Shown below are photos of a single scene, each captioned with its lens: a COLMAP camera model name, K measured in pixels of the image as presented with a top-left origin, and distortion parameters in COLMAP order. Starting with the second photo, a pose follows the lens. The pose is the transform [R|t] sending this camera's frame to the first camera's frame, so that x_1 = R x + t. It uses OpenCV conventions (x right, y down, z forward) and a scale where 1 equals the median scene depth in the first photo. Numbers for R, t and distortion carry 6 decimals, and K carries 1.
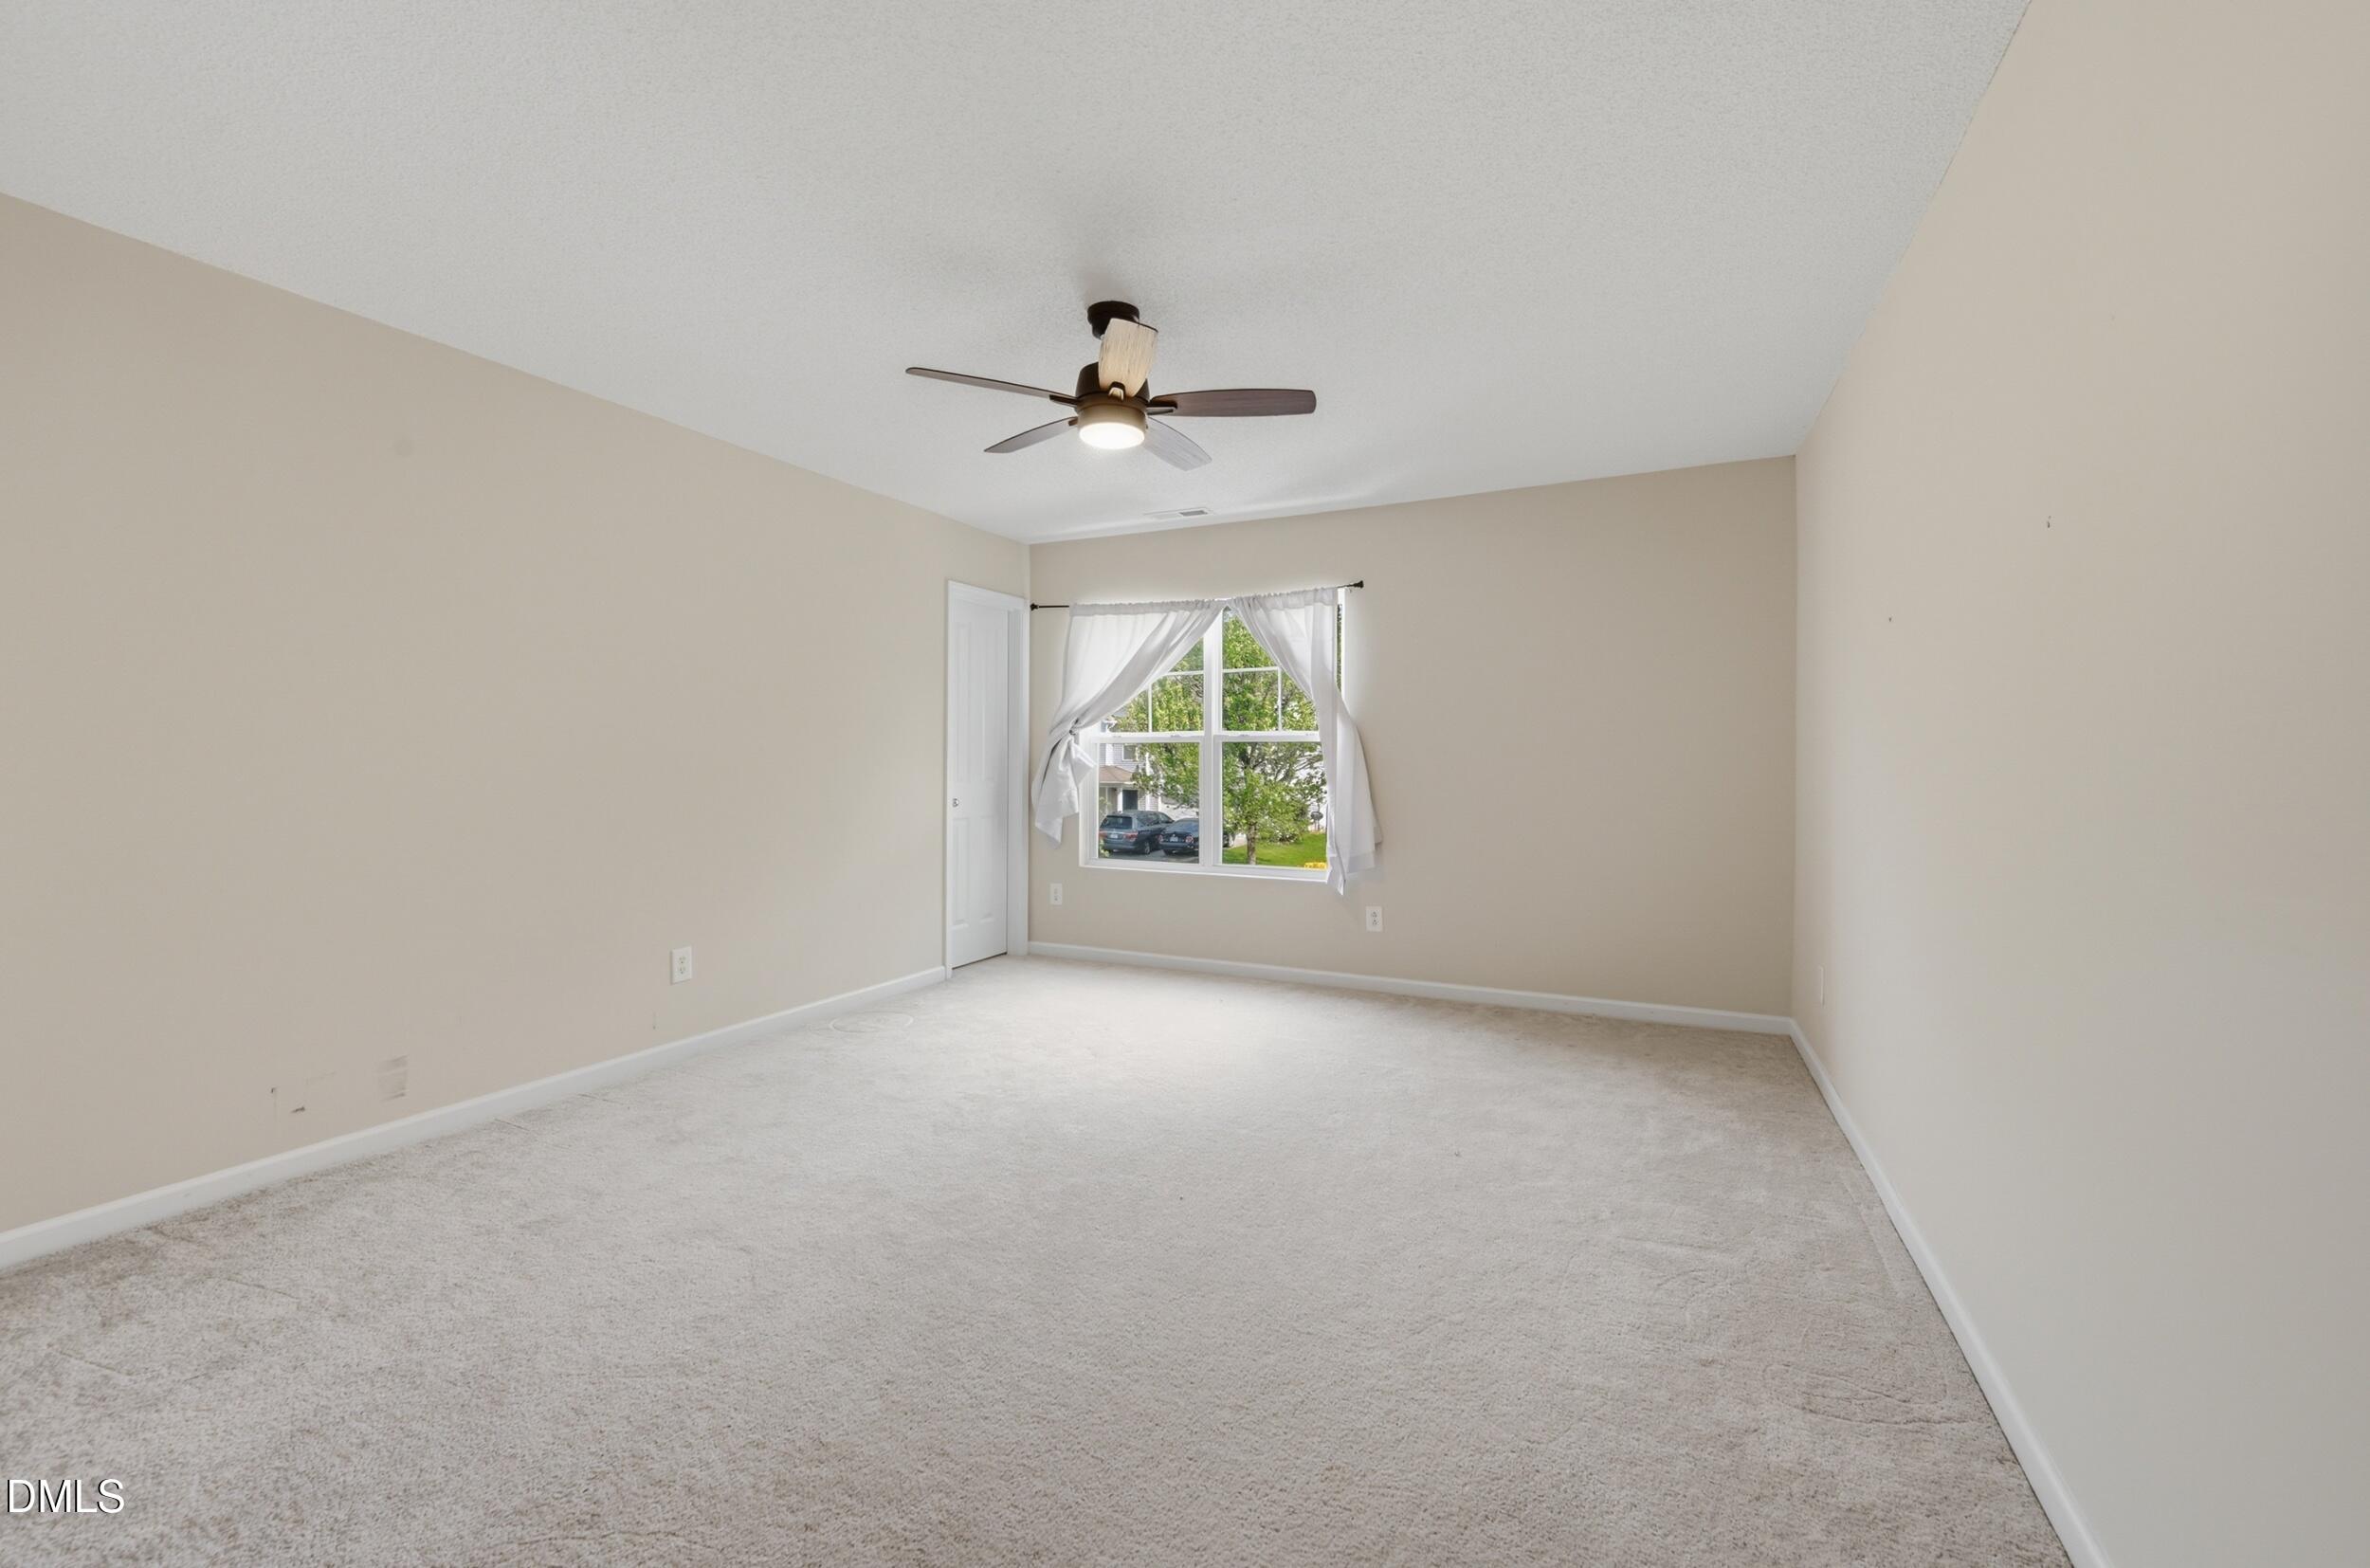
lens RADIAL K [[946.4, 0, 1185.1], [0, 946.4, 768.0], [0, 0, 1]] dist [0.000115, 0.000314]
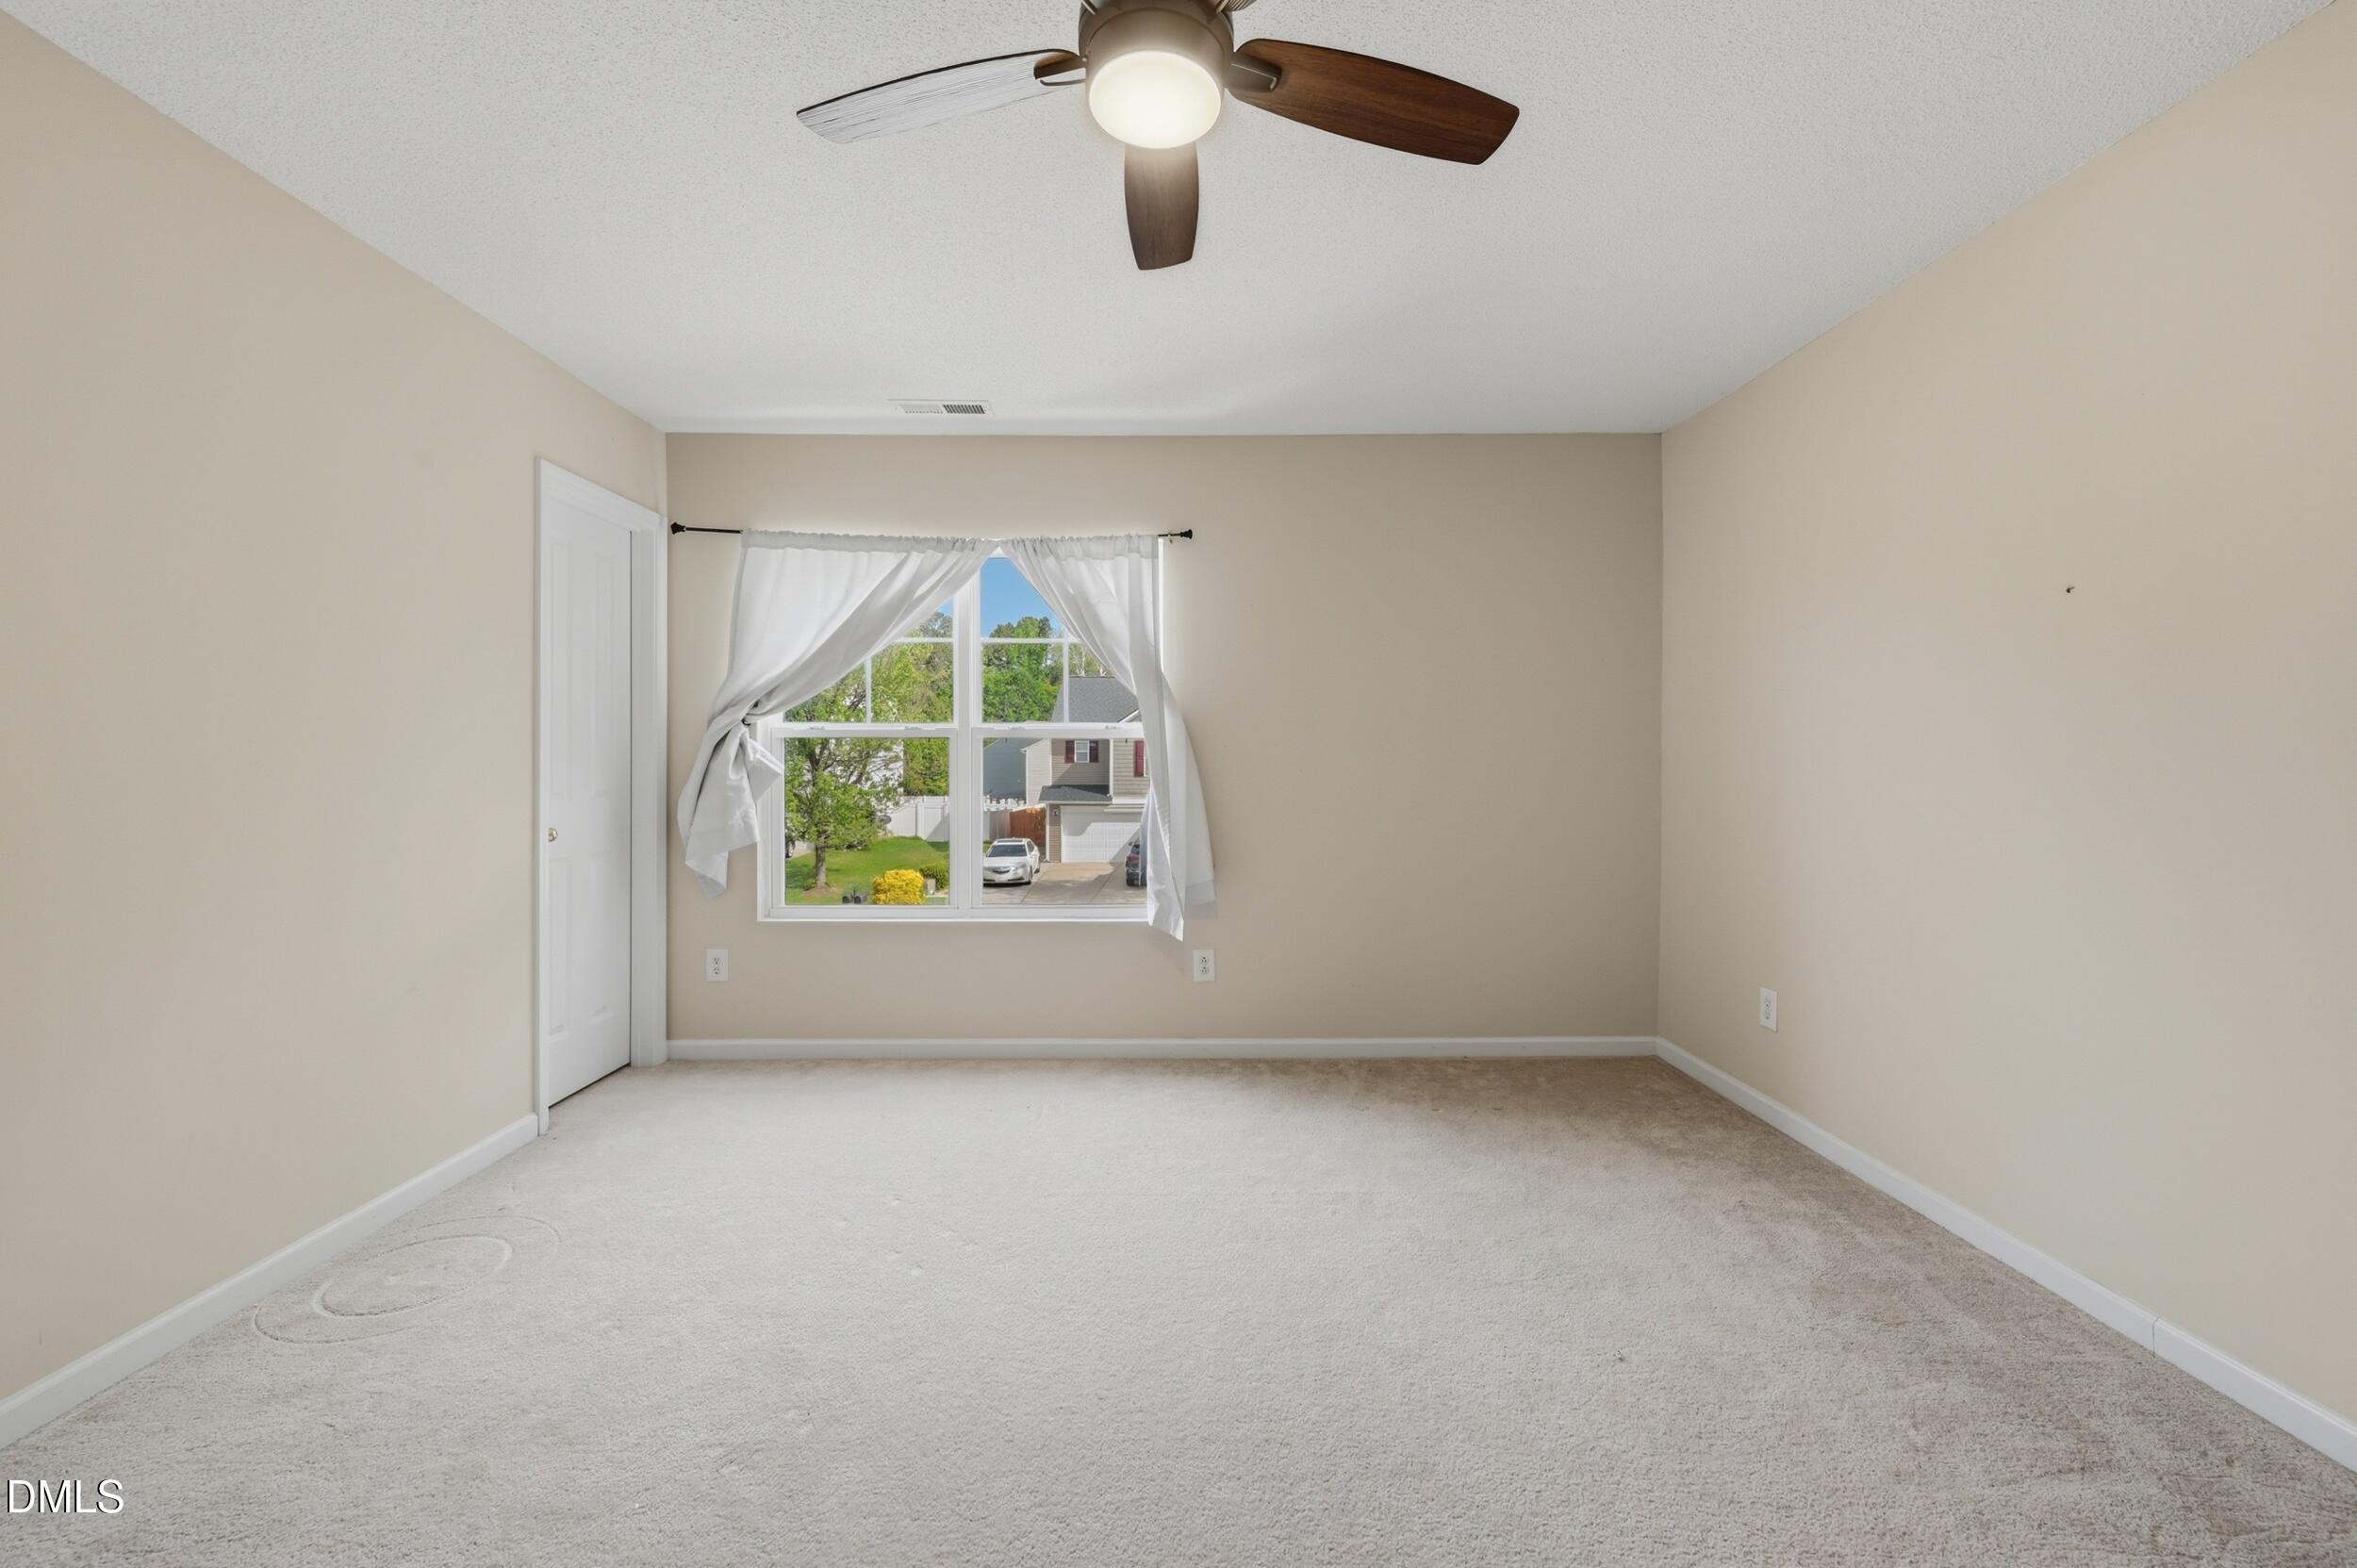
lens RADIAL K [[941.3, 0, 1178.6], [0, 941.3, 768.1], [0, 0, 1]] dist [0.000115, 0.000314]
pose [[0.897933, -0.006340, 0.440087, -0.142436], [0.006560, 0.999978, 0.001022, -0.003668], [-0.440083, 0.001969, 0.897955, 0.279133]]
